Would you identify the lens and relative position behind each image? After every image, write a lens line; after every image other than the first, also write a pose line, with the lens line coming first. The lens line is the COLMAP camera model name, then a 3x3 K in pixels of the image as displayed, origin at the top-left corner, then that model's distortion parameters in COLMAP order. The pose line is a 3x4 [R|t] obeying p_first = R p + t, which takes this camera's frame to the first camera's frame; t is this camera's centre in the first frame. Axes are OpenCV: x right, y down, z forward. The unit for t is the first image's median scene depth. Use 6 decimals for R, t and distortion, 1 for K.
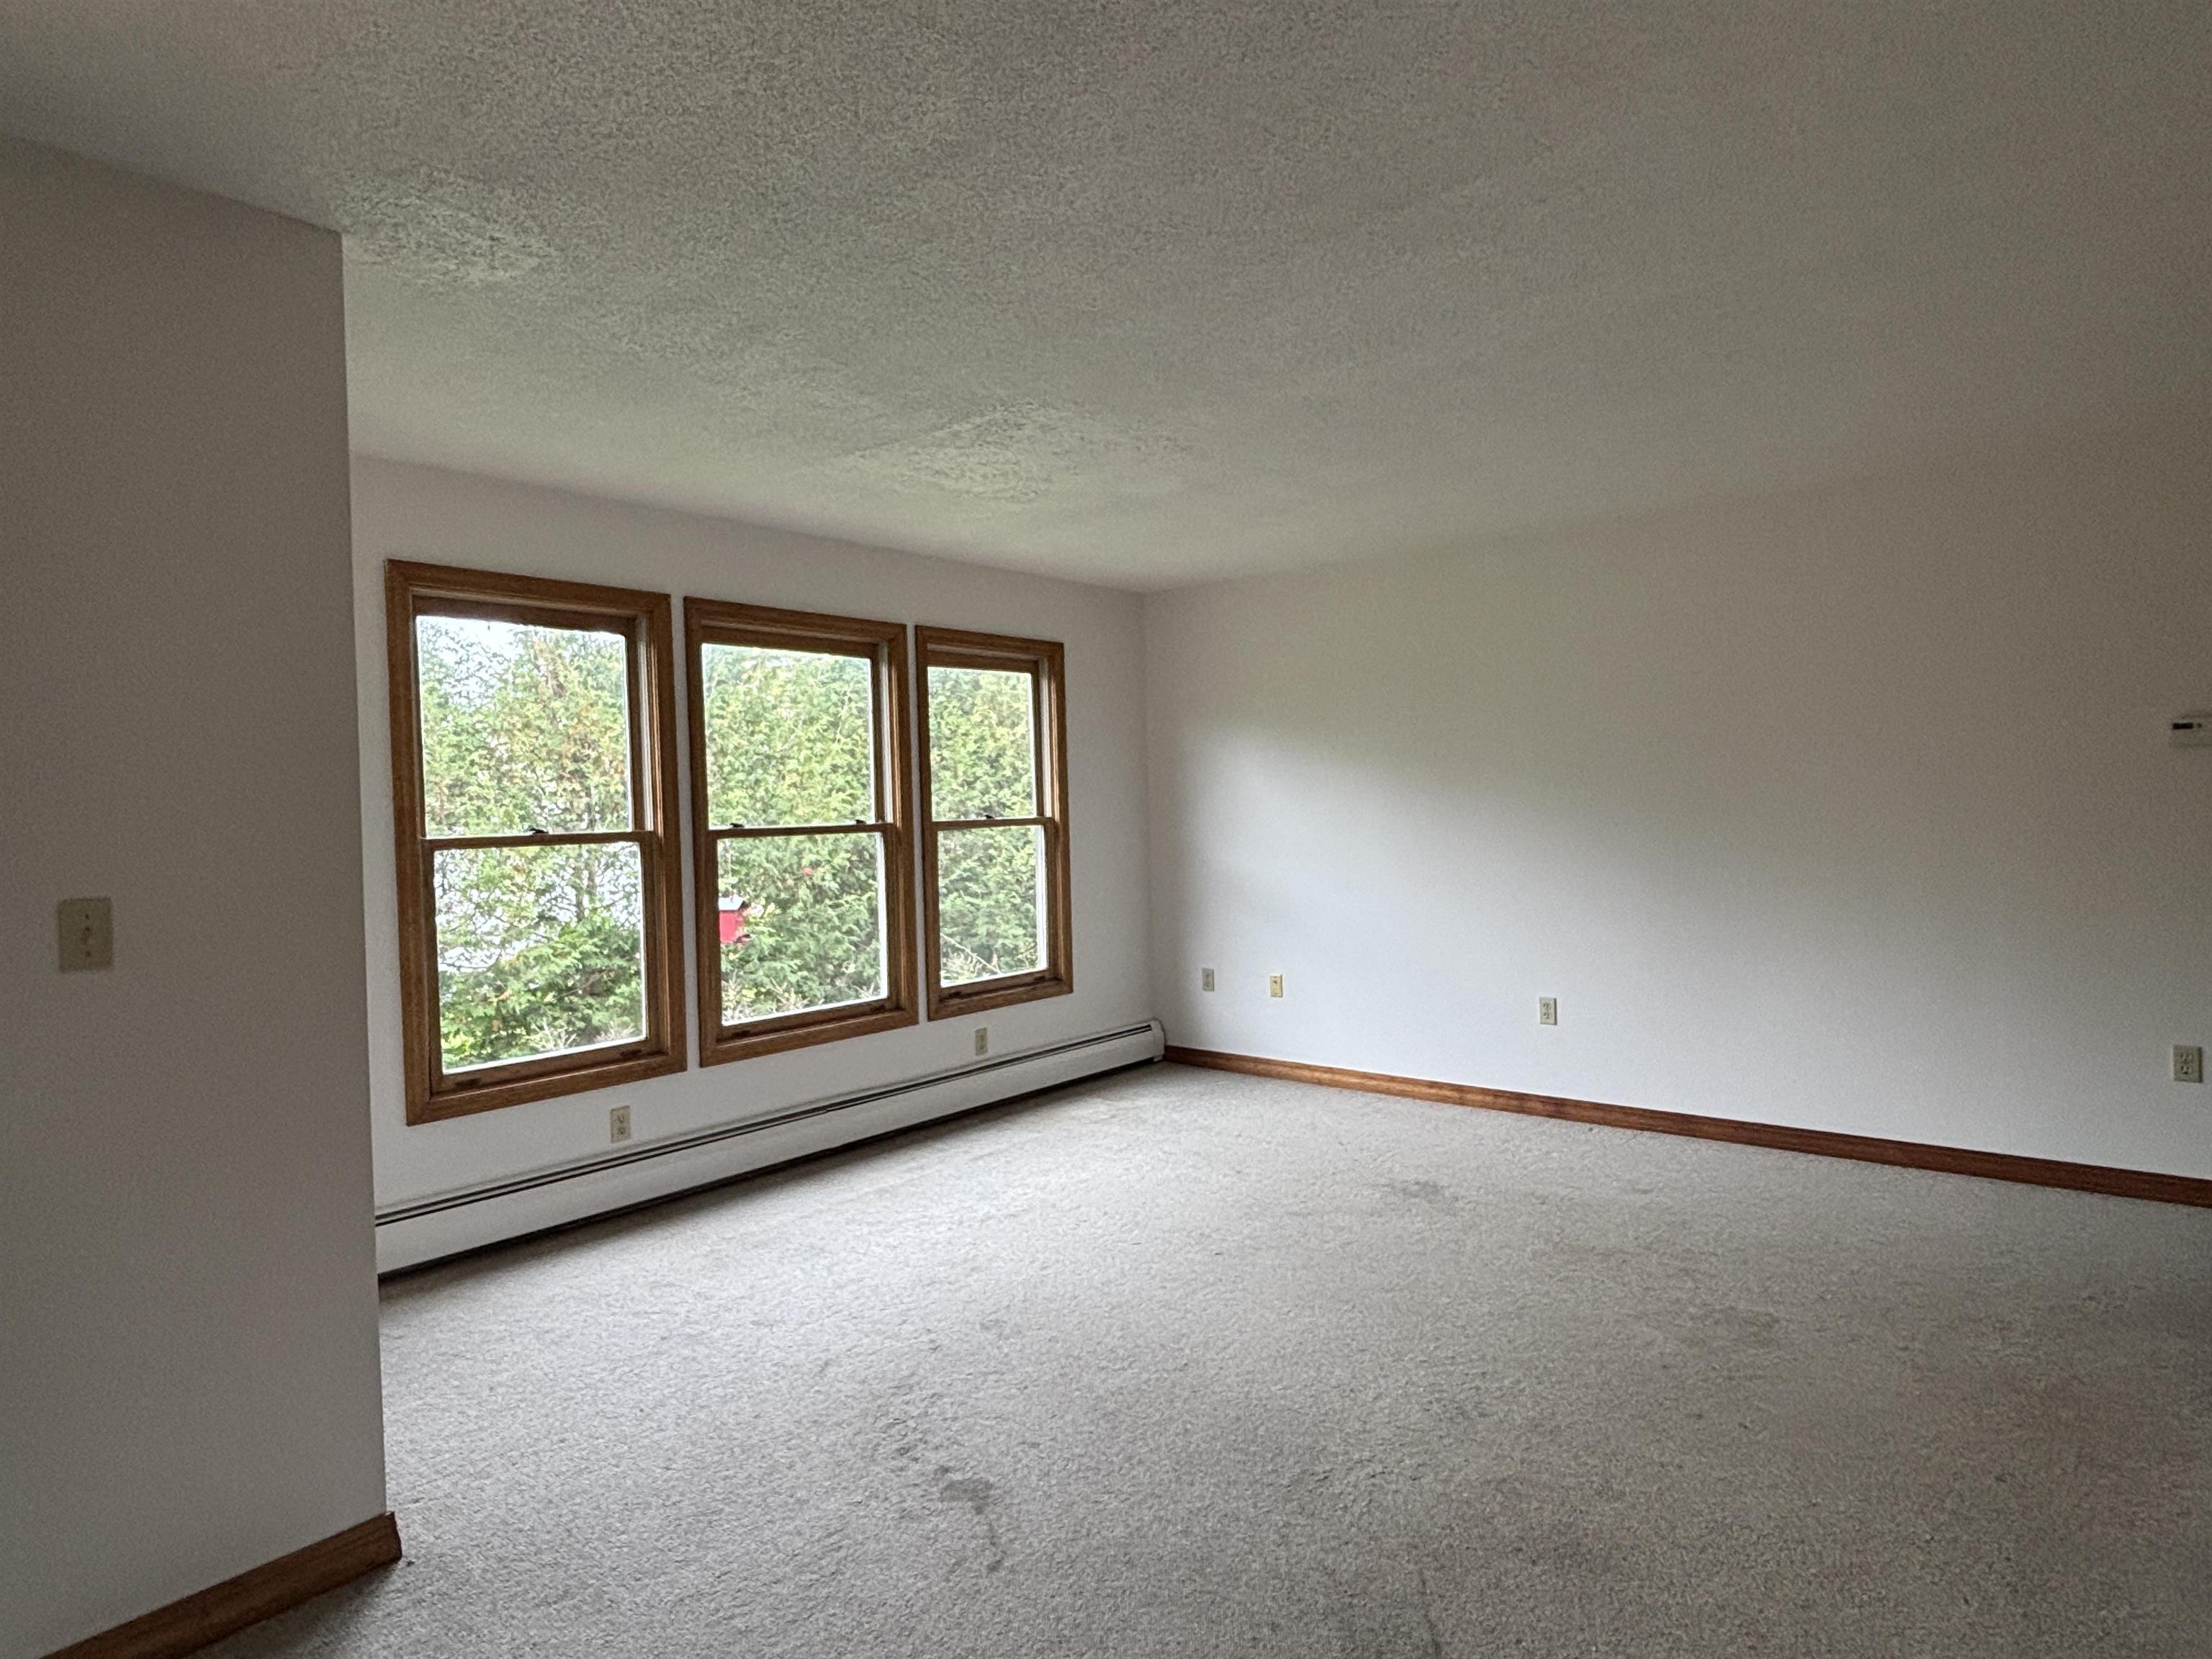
lens RADIAL K [[1315.3, 0, 1110.3], [0, 1315.3, 834.0], [0, 0, 1]] dist [0.033305, -0.000344]
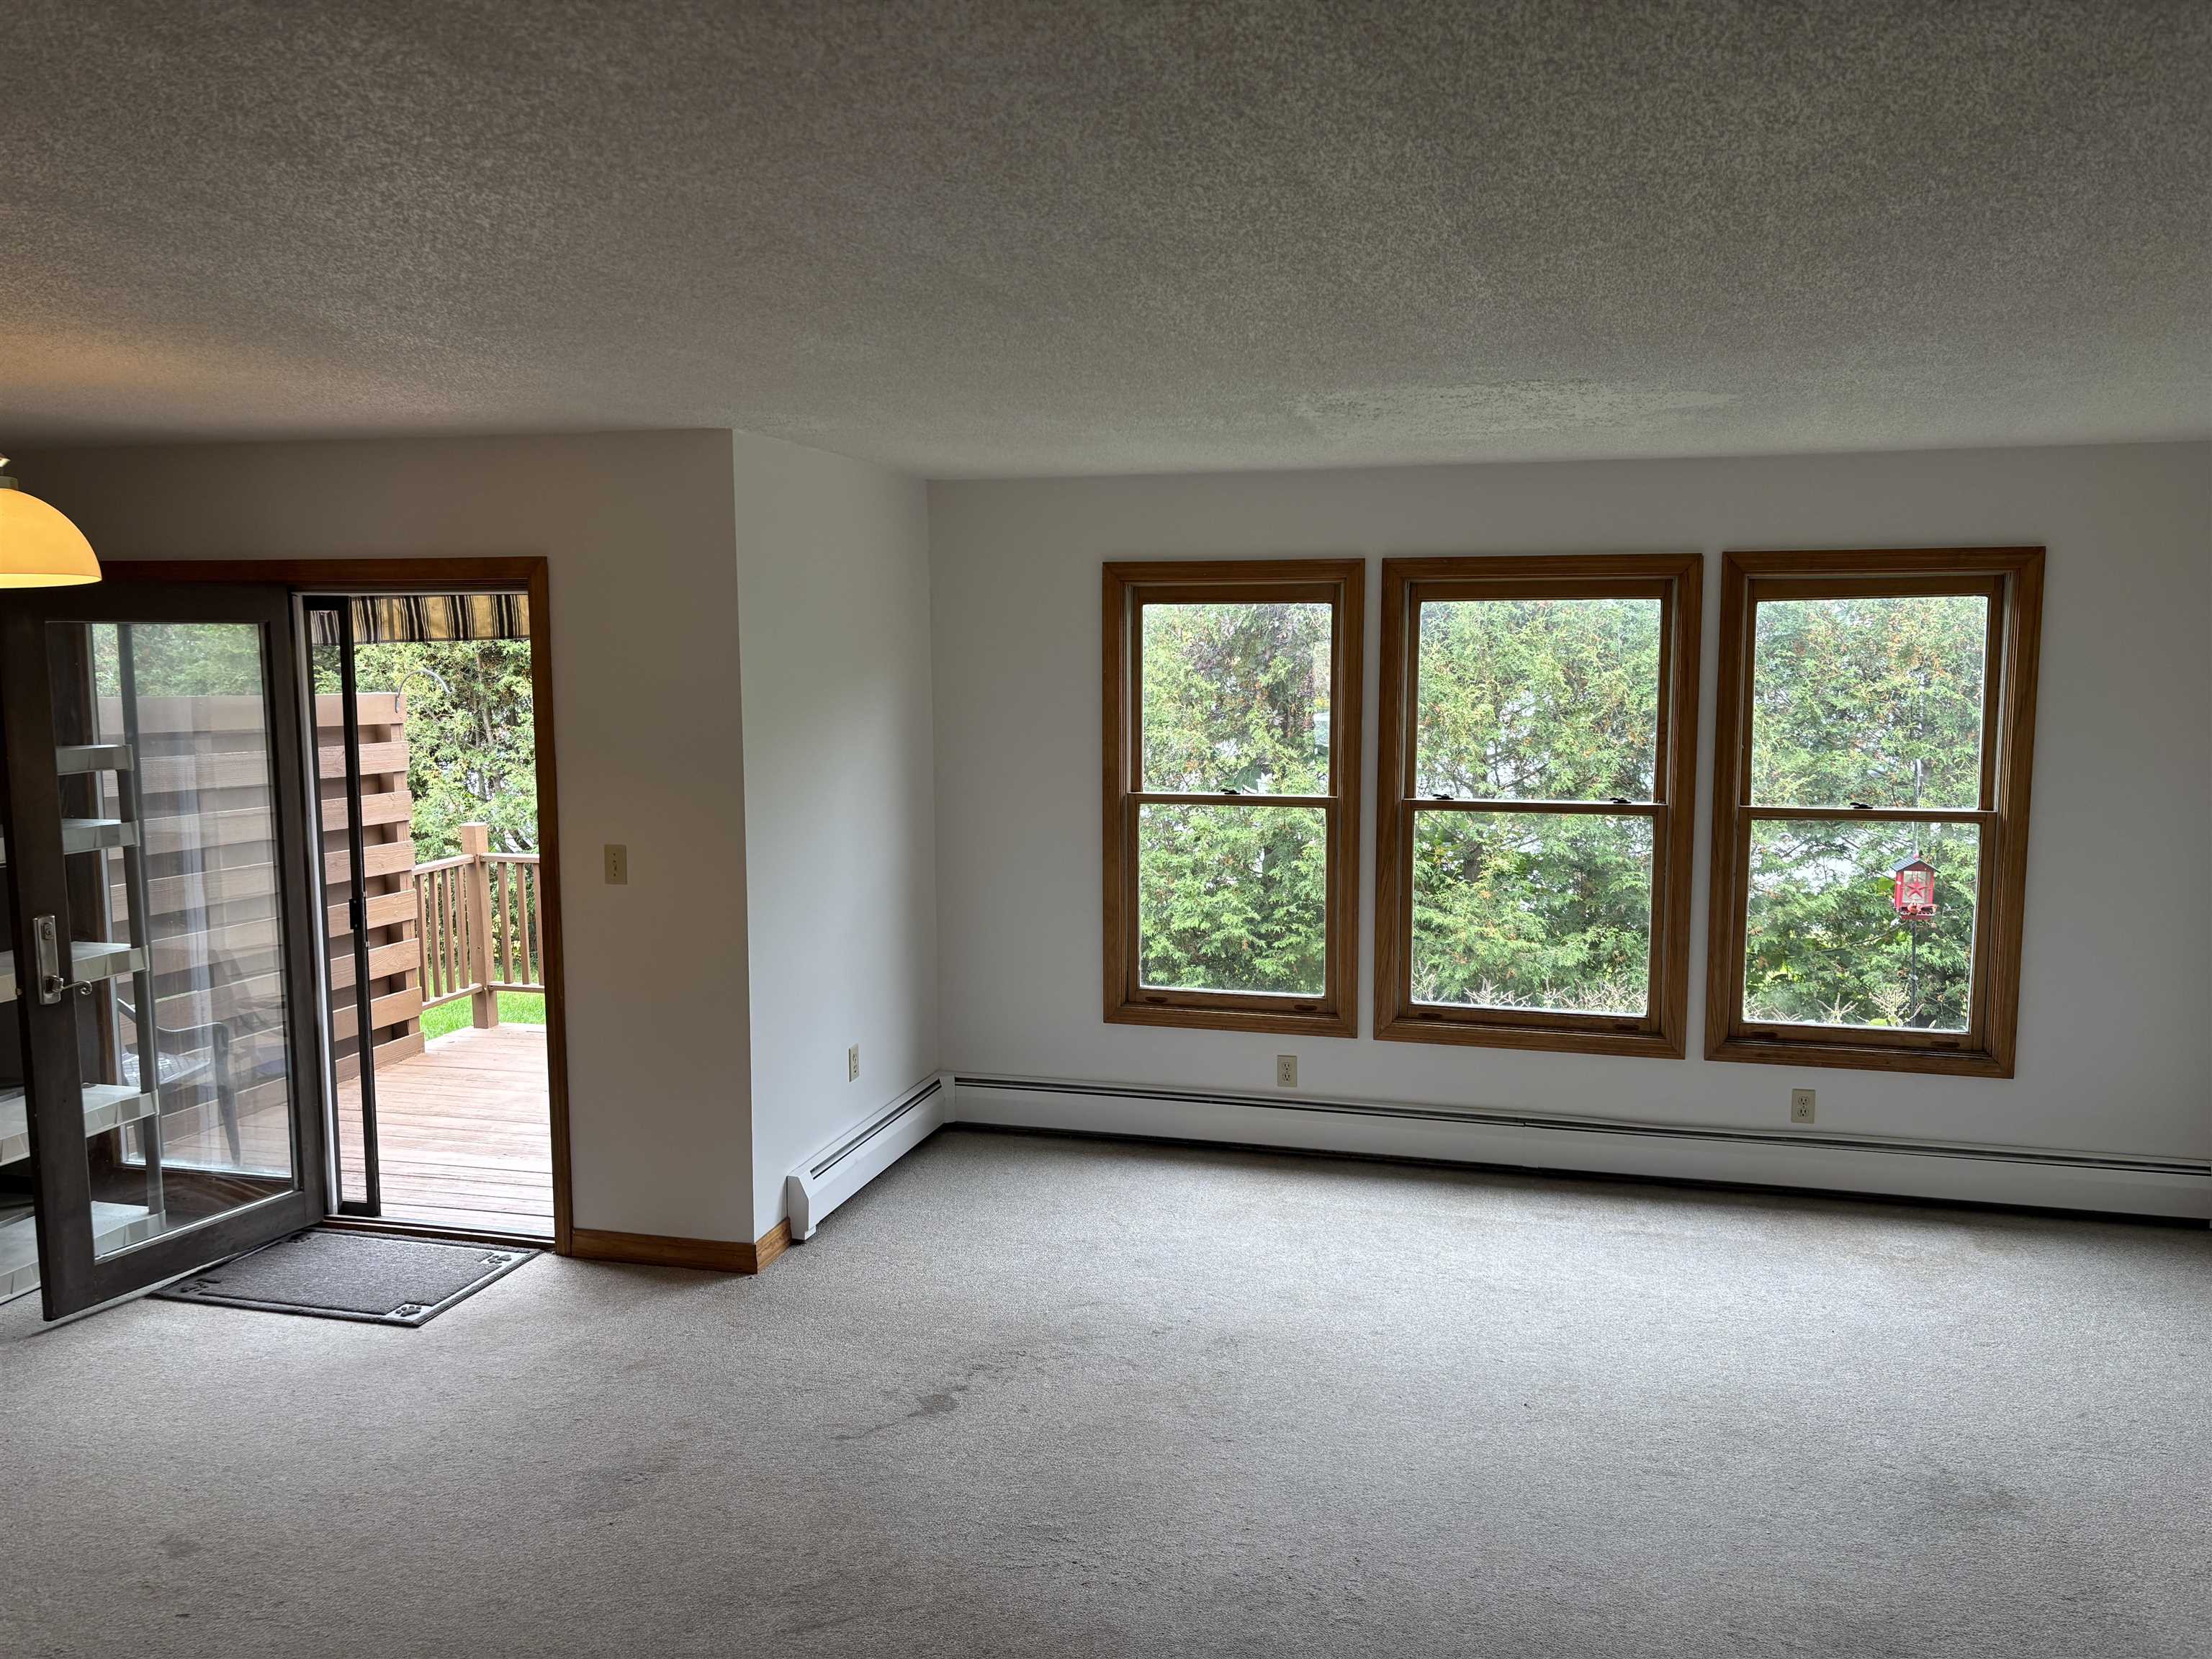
lens RADIAL K [[1667.1, 0, 1109.9], [0, 1667.1, 846.4], [0, 0, 1]] dist [0.029796, 0.000395]
pose [[0.385950, 0.120489, -0.914617, 0.701541], [-0.032927, 0.992602, 0.116867, -0.100643], [0.921932, -0.014990, 0.387062, 0.316260]]
